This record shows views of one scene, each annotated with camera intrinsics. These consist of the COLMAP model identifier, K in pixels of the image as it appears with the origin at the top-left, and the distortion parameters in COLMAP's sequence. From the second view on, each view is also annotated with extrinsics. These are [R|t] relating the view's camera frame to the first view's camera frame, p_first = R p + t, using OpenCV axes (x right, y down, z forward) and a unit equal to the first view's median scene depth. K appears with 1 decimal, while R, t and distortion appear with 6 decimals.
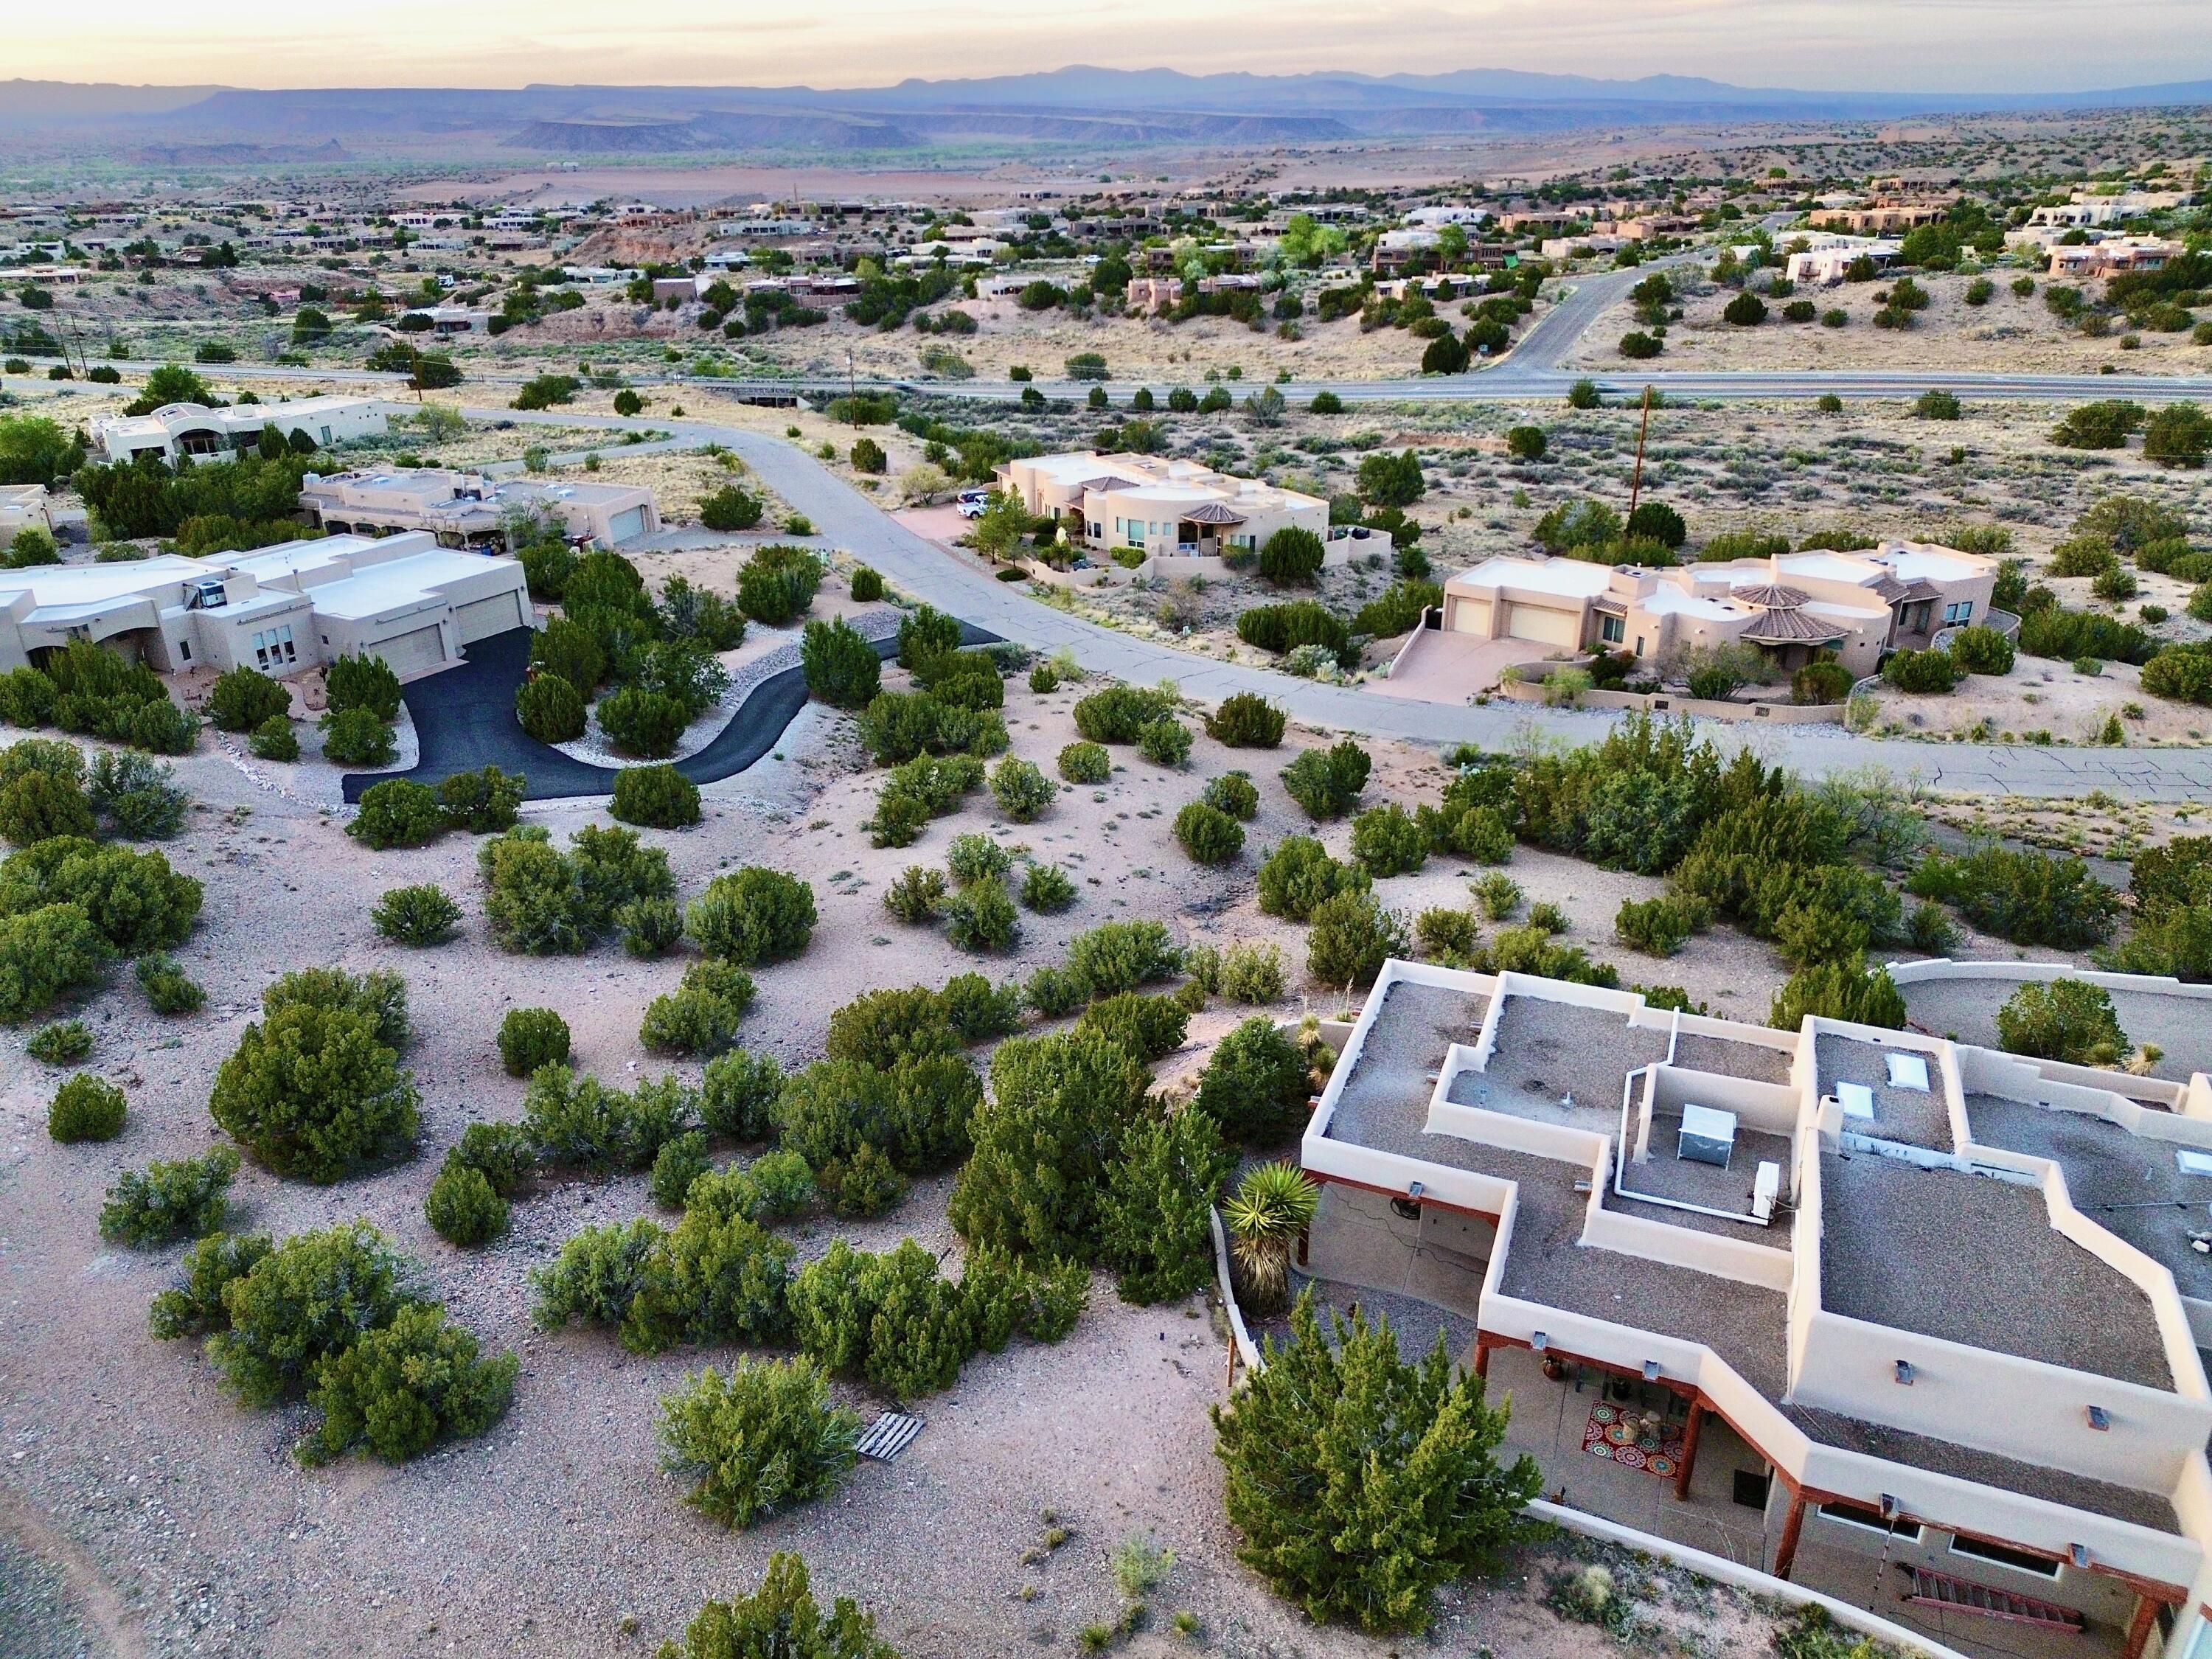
lens RADIAL K [[1559.0, 0, 1101.7], [0, 1559.0, 826.6], [0, 0, 1]] dist [0.076791, -0.077707]
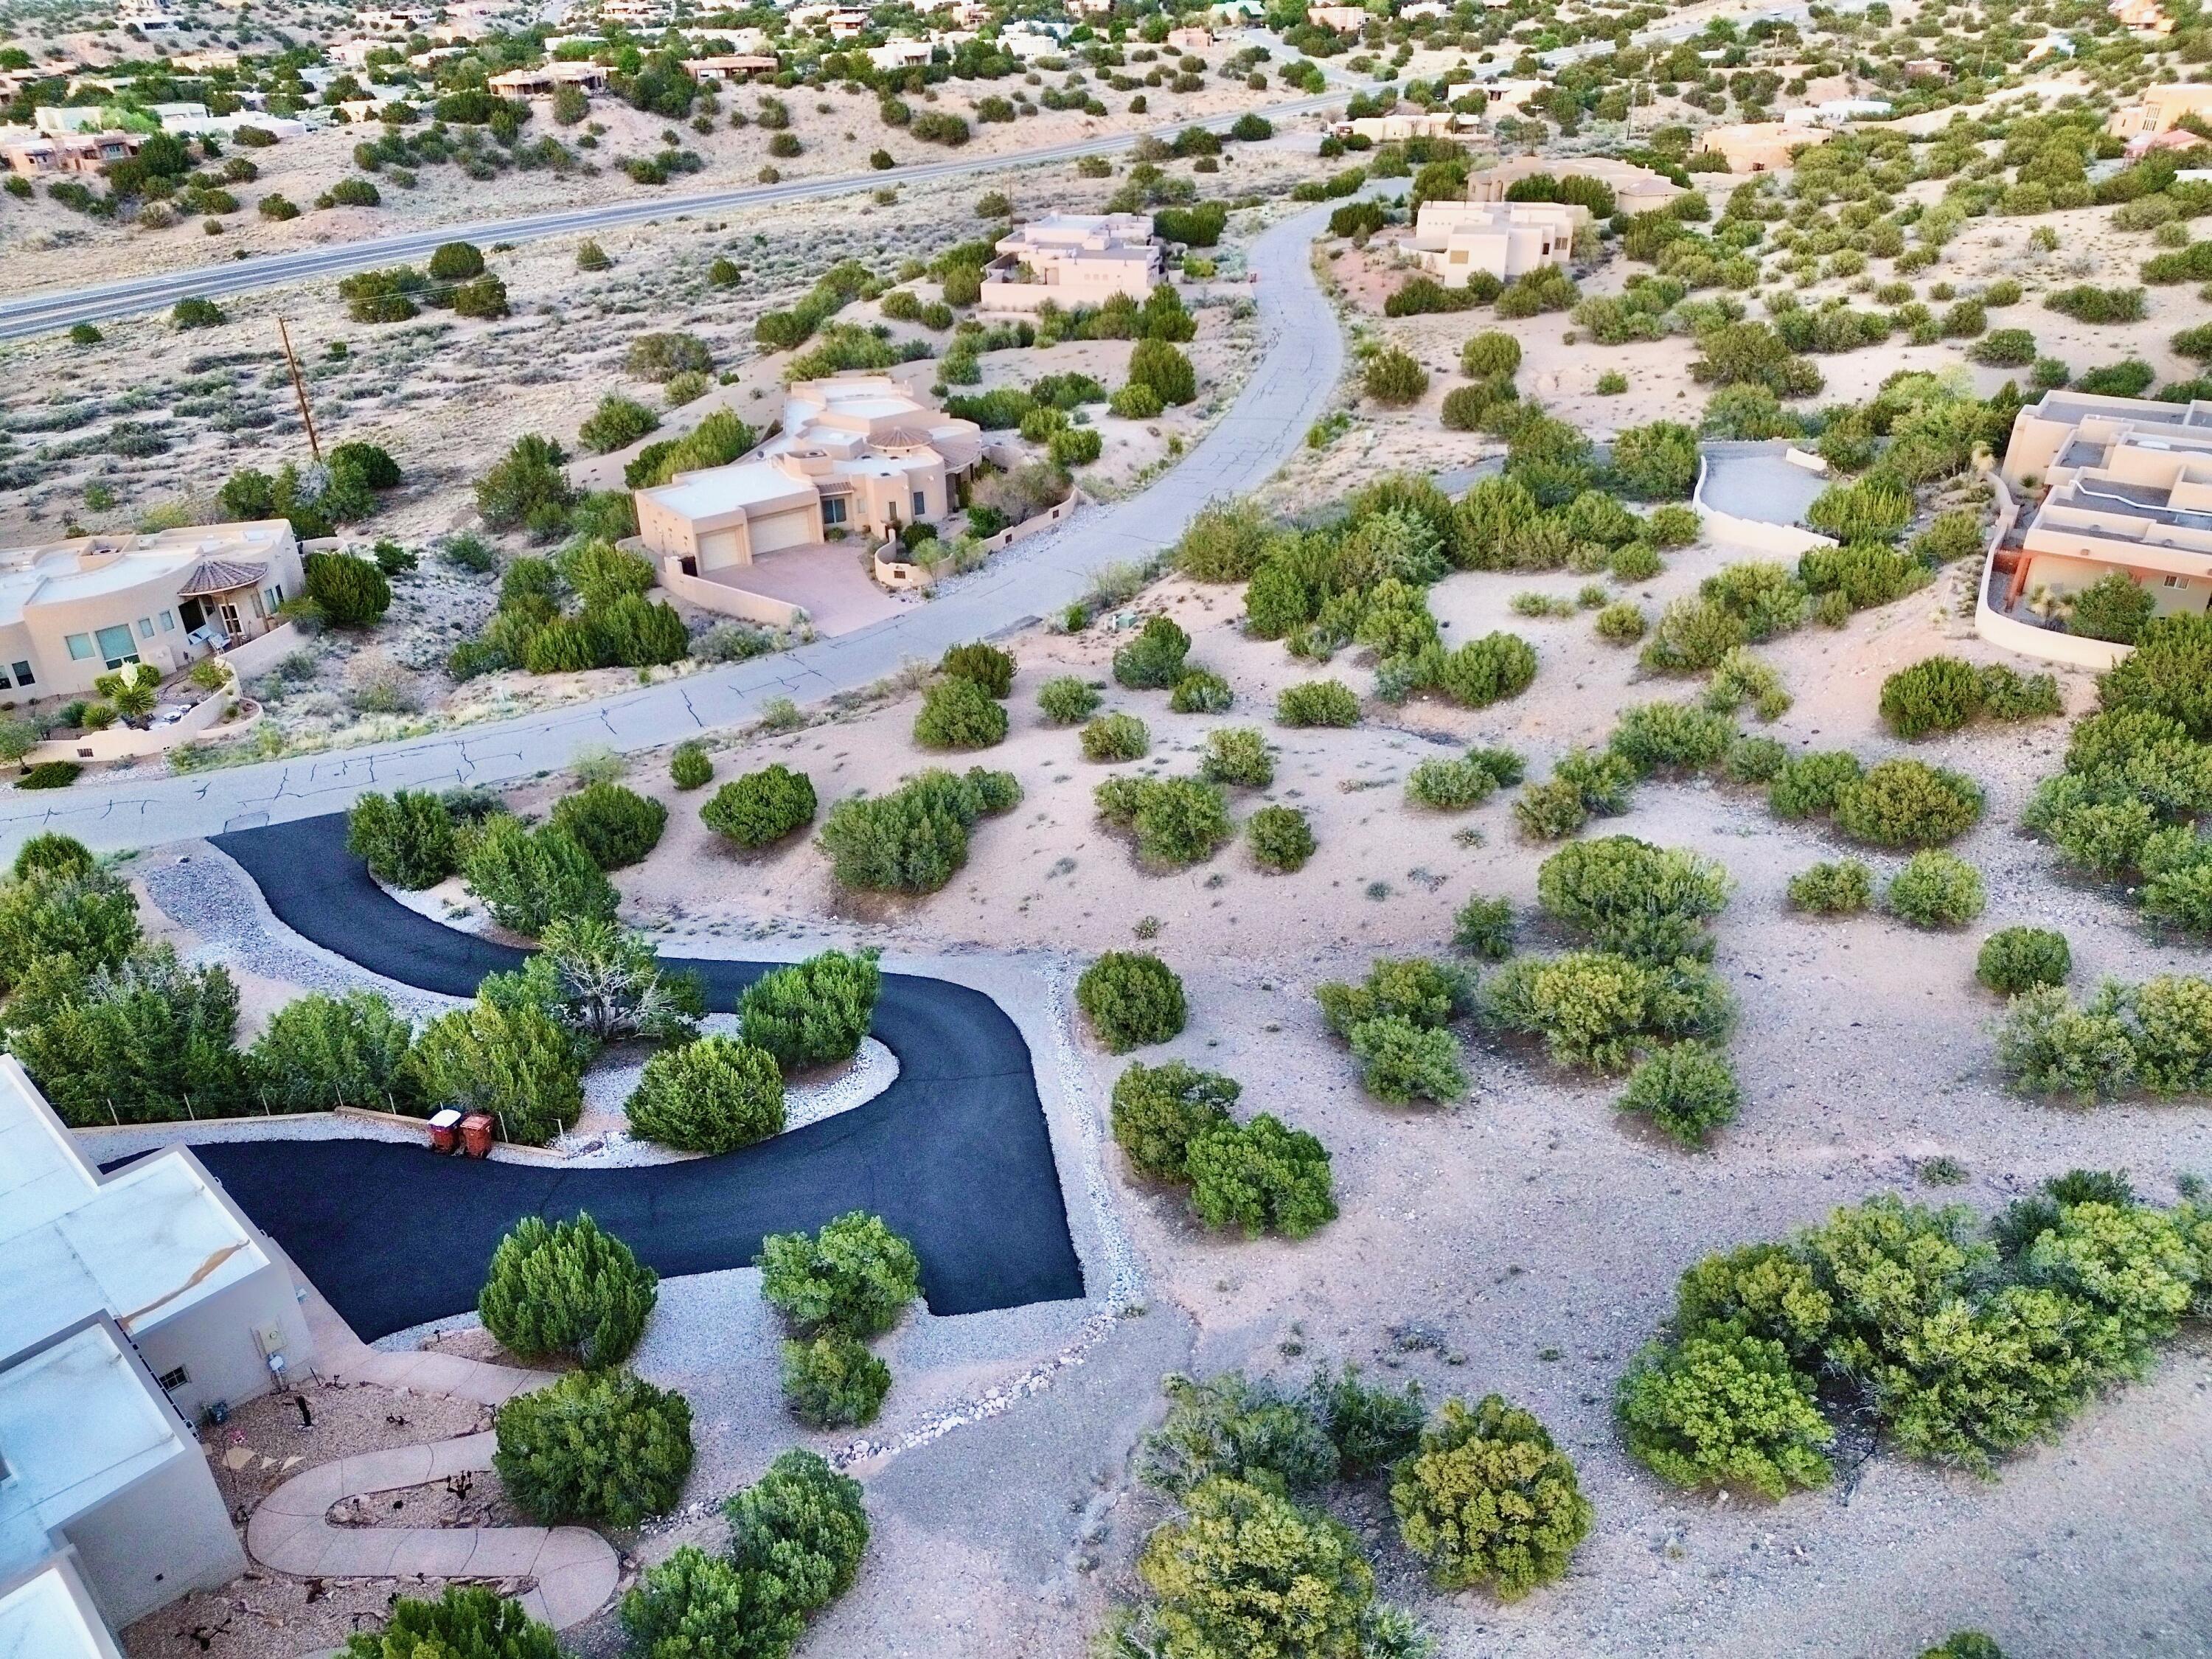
lens RADIAL K [[1559.0, 0, 1101.7], [0, 1559.0, 826.6], [0, 0, 1]] dist [0.076791, -0.077707]
pose [[0.232144, -0.460888, 0.856558, -0.367670], [0.409583, 0.845055, 0.343693, -0.142004], [-0.882242, 0.271045, 0.384946, 0.317386]]
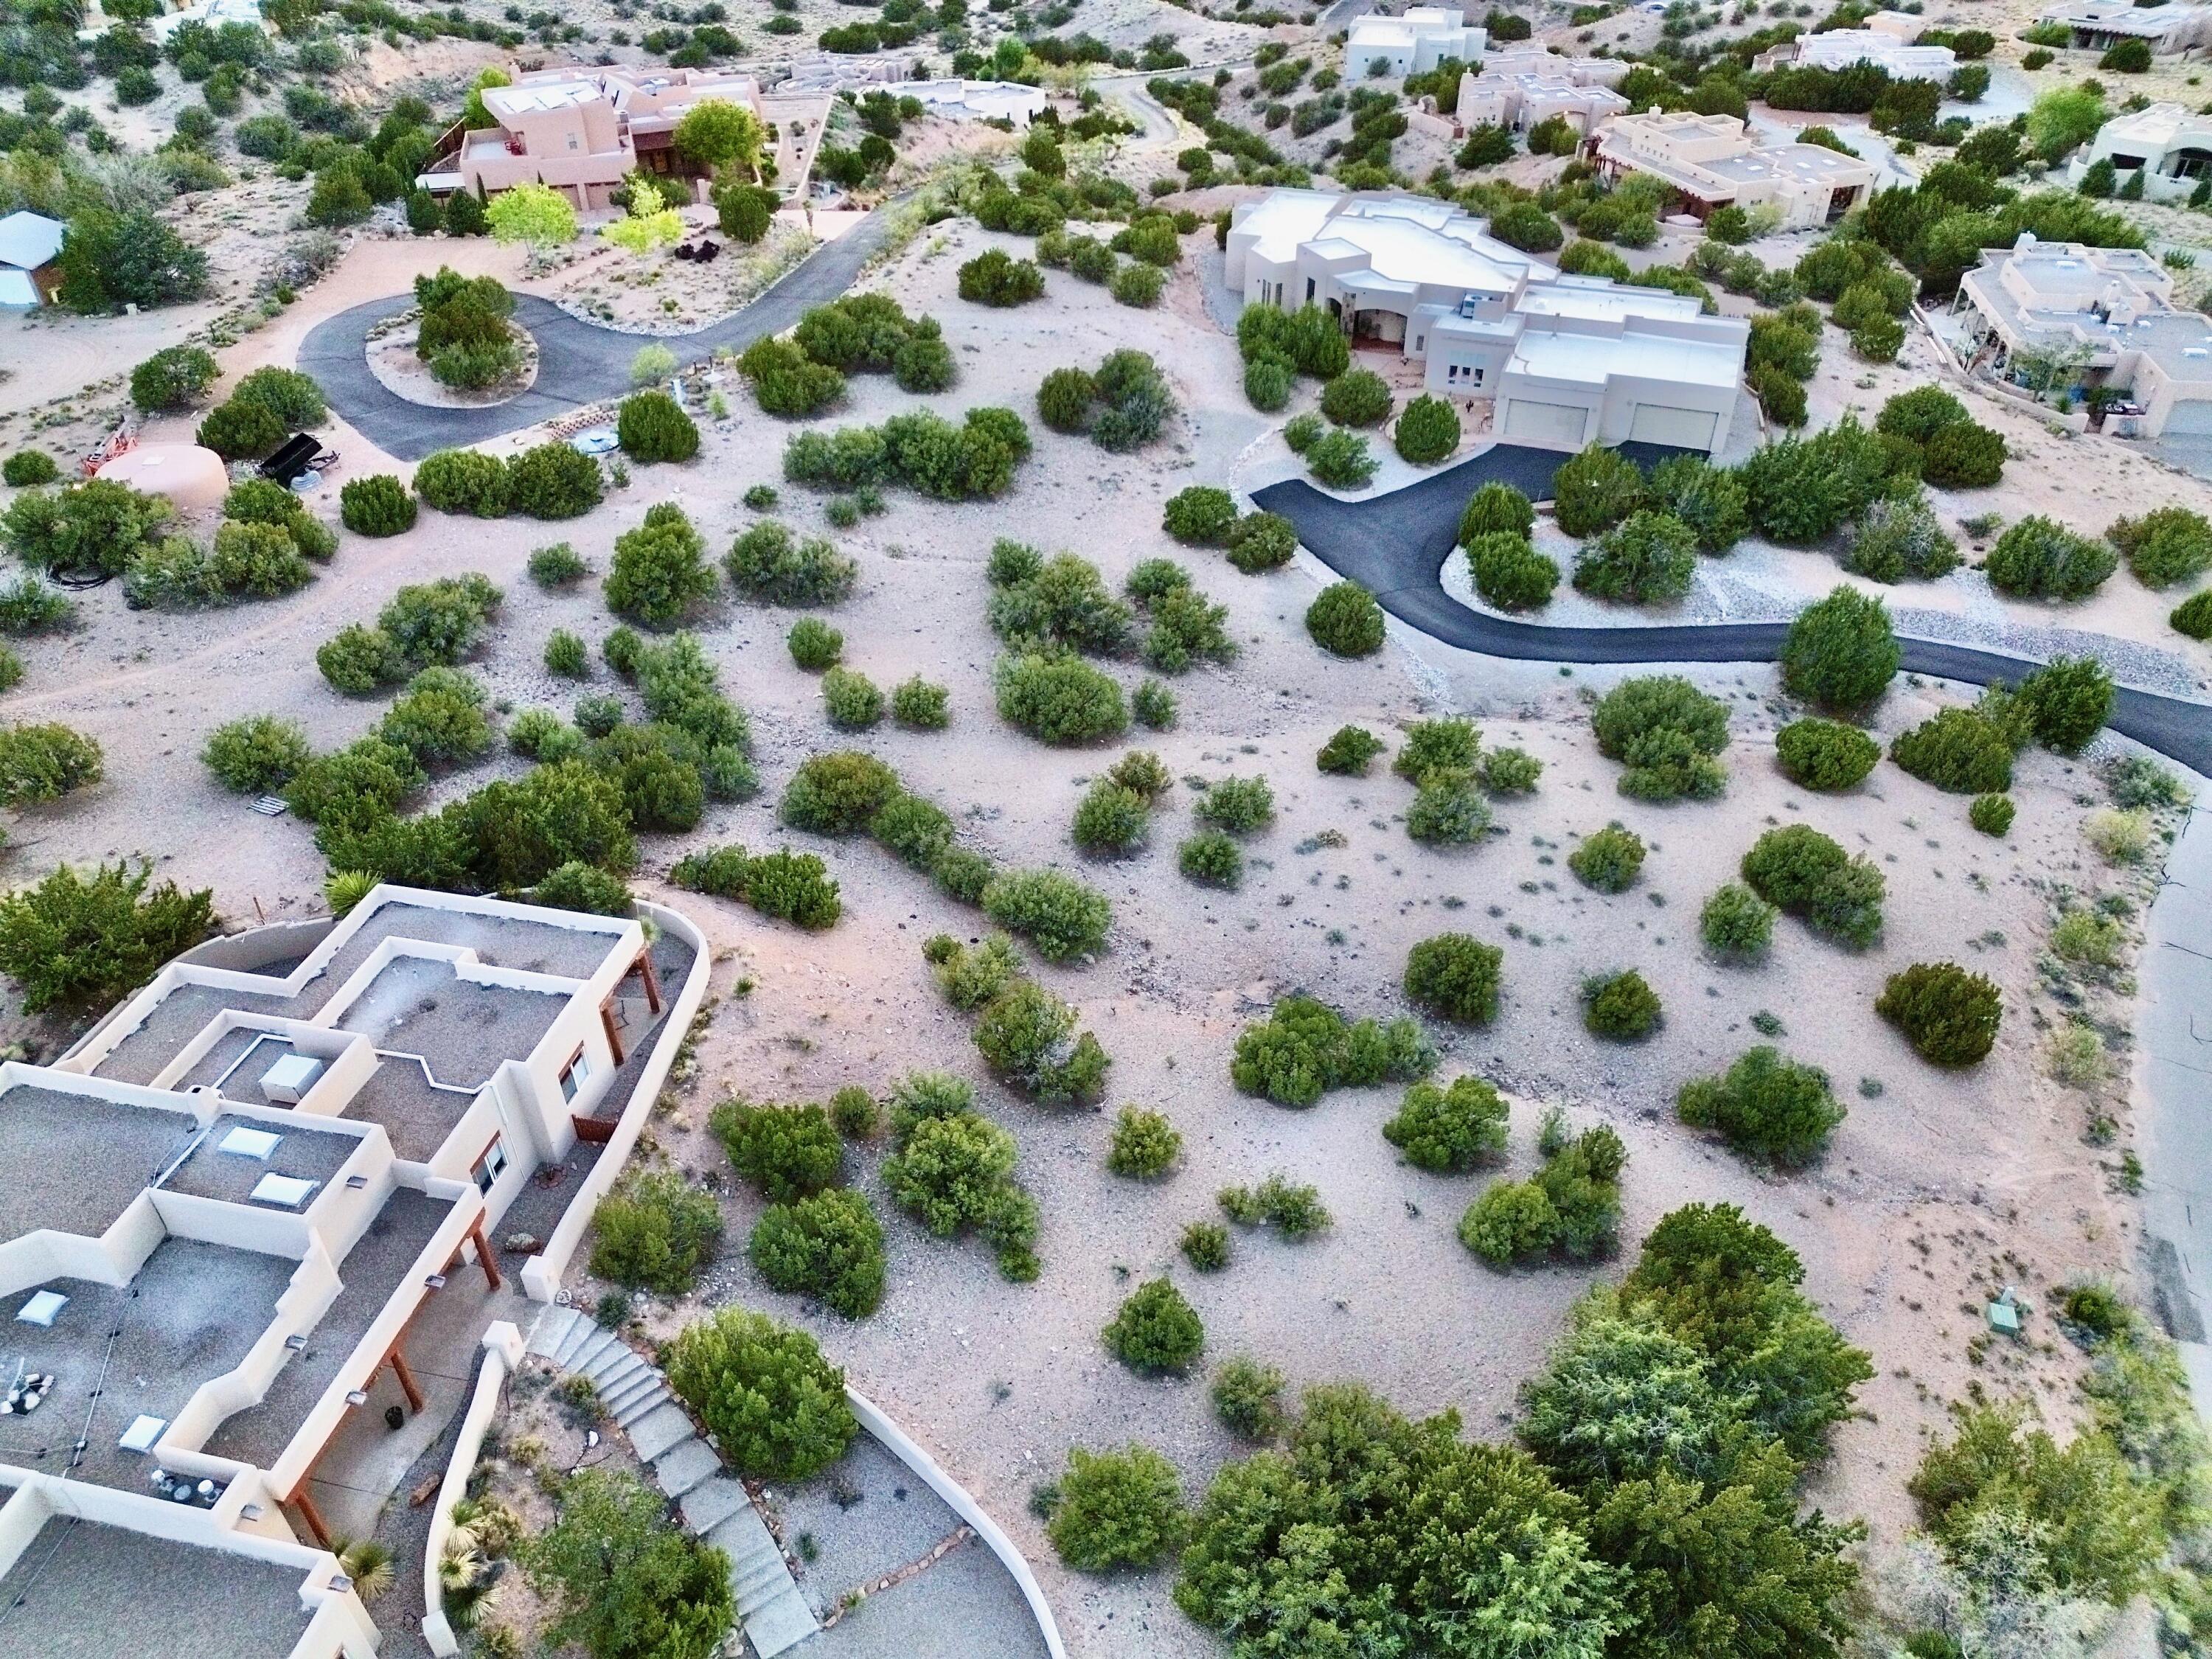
lens RADIAL K [[1559.0, 0, 1101.7], [0, 1559.0, 826.6], [0, 0, 1]] dist [0.076791, -0.077707]
pose [[0.159567, 0.600120, -0.783833, 0.267055], [-0.404551, 0.764024, 0.502598, -0.165312], [0.900487, 0.236902, 0.364693, 0.216173]]
